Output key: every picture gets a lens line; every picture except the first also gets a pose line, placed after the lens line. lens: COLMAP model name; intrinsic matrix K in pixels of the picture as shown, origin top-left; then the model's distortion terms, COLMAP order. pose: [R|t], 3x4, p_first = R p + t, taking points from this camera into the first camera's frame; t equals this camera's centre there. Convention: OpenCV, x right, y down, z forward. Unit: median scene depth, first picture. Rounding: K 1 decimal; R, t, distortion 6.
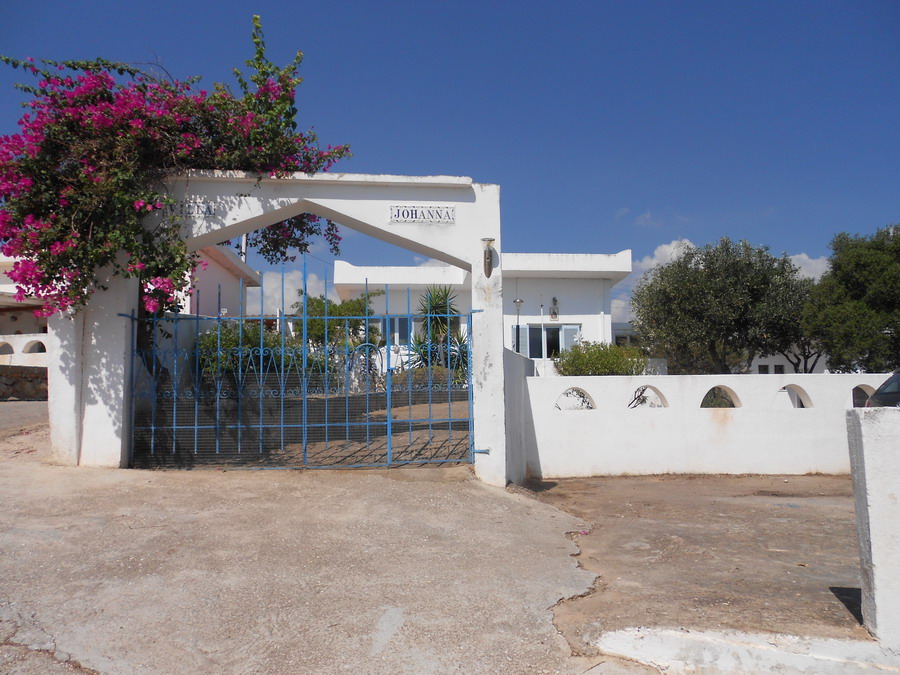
lens RADIAL K [[699.0, 0, 446.1], [0, 699.0, 343.8], [0, 0, 1]] dist [-0.025662, 0.005490]
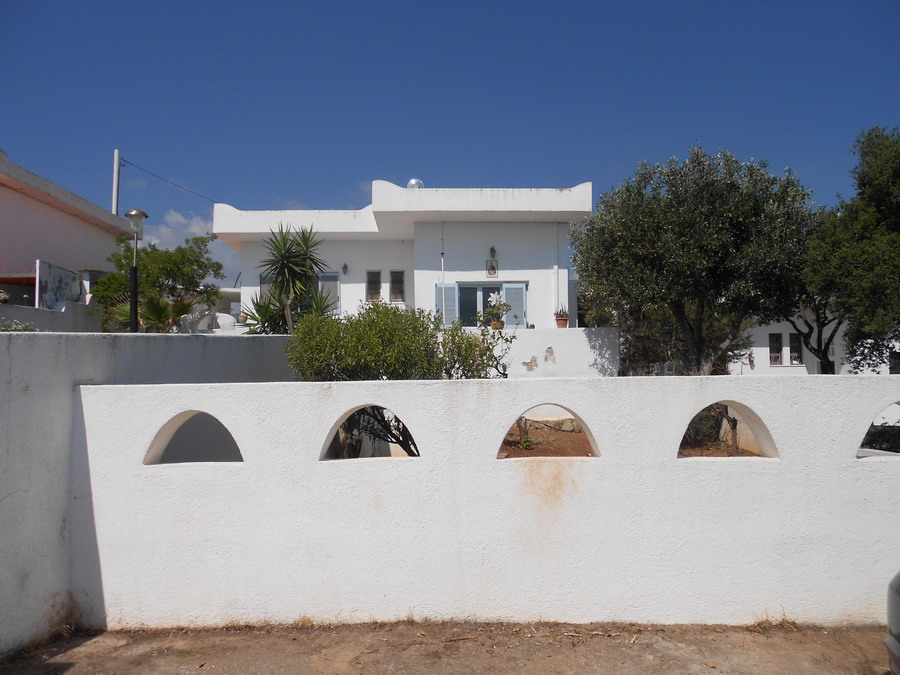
lens RADIAL K [[699.0, 0, 452.5], [0, 699.0, 330.3], [0, 0, 1]] dist [-0.025662, 0.005490]
pose [[0.999196, -0.006019, -0.039637, 0.188765], [0.007214, 0.999522, 0.030078, 0.001587], [0.039437, -0.030340, 0.998761, 0.312337]]
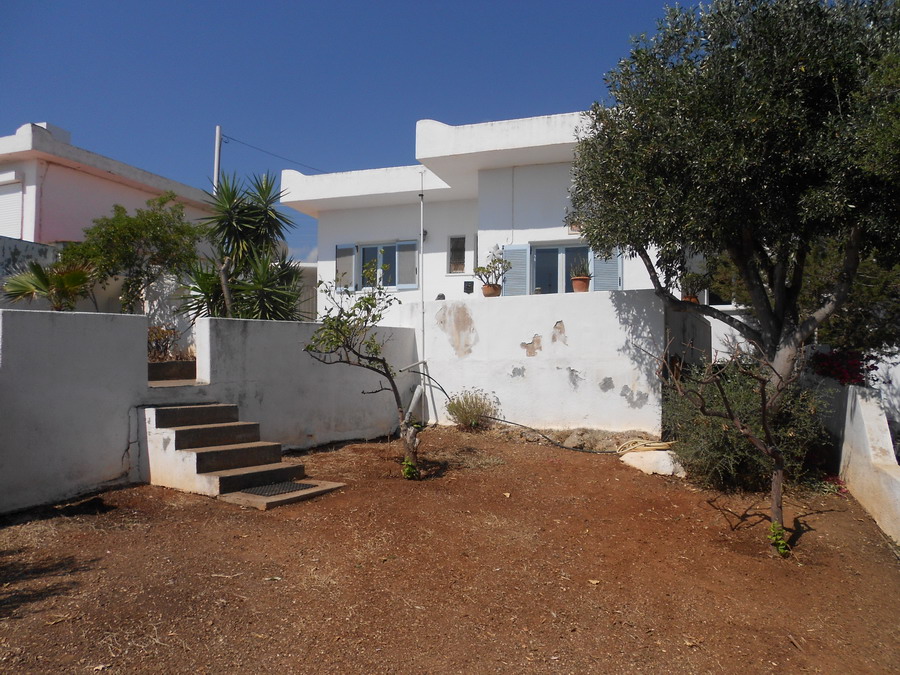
lens RADIAL K [[699.0, 0, 455.2], [0, 699.0, 339.7], [0, 0, 1]] dist [-0.025662, 0.005490]
pose [[0.913453, -0.002460, -0.406938, 0.399414], [0.026925, 0.998156, 0.054406, 0.026426], [0.406053, -0.060654, 0.911834, 0.570322]]
